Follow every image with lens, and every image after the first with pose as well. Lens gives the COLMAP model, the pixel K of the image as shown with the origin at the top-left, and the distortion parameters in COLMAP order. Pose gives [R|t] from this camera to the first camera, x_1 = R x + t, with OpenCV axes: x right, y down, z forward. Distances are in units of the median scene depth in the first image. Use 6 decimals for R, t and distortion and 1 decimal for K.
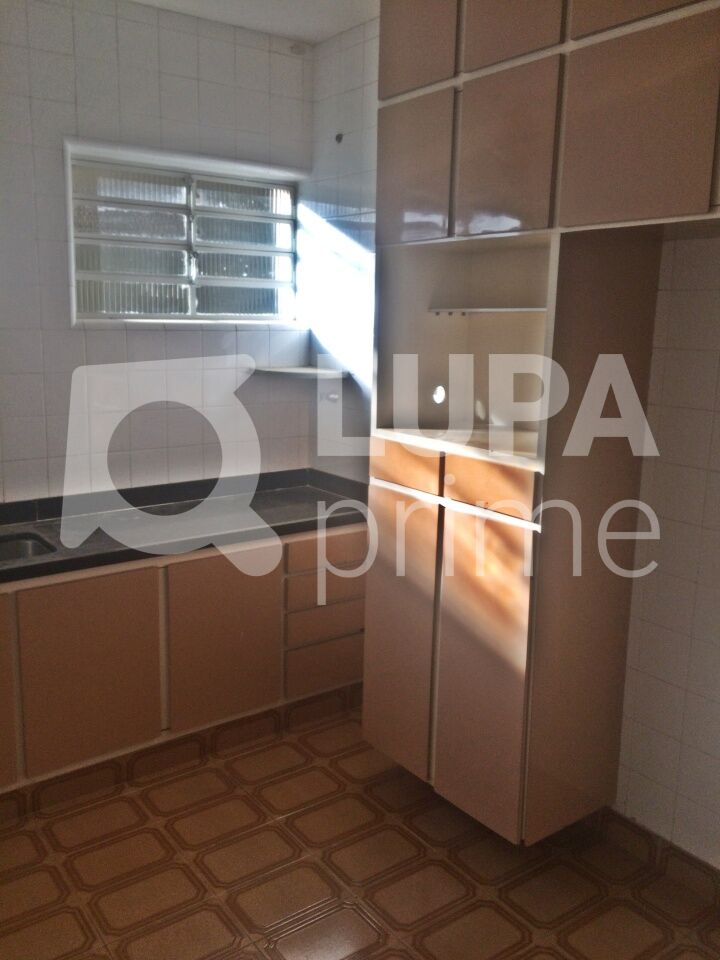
lens RADIAL K [[831.7, 0, 360.0], [0, 831.7, 480.0], [0, 0, 1]] dist [0.014014, -0.002616]
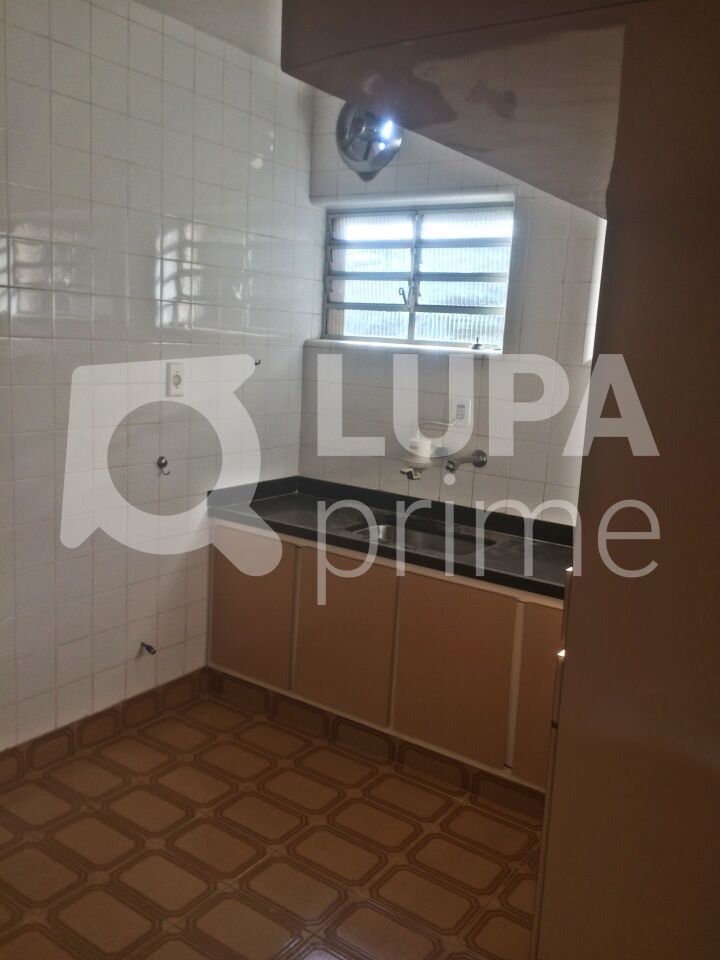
lens RADIAL K [[823.5, 0, 360.0], [0, 823.5, 480.0], [0, 0, 1]] dist [0.085276, 0.001894]
pose [[0.323369, 0.163926, -0.931966, 0.668697], [-0.238467, 0.967211, 0.087383, -0.085219], [0.915732, 0.193986, 0.351857, 0.494919]]
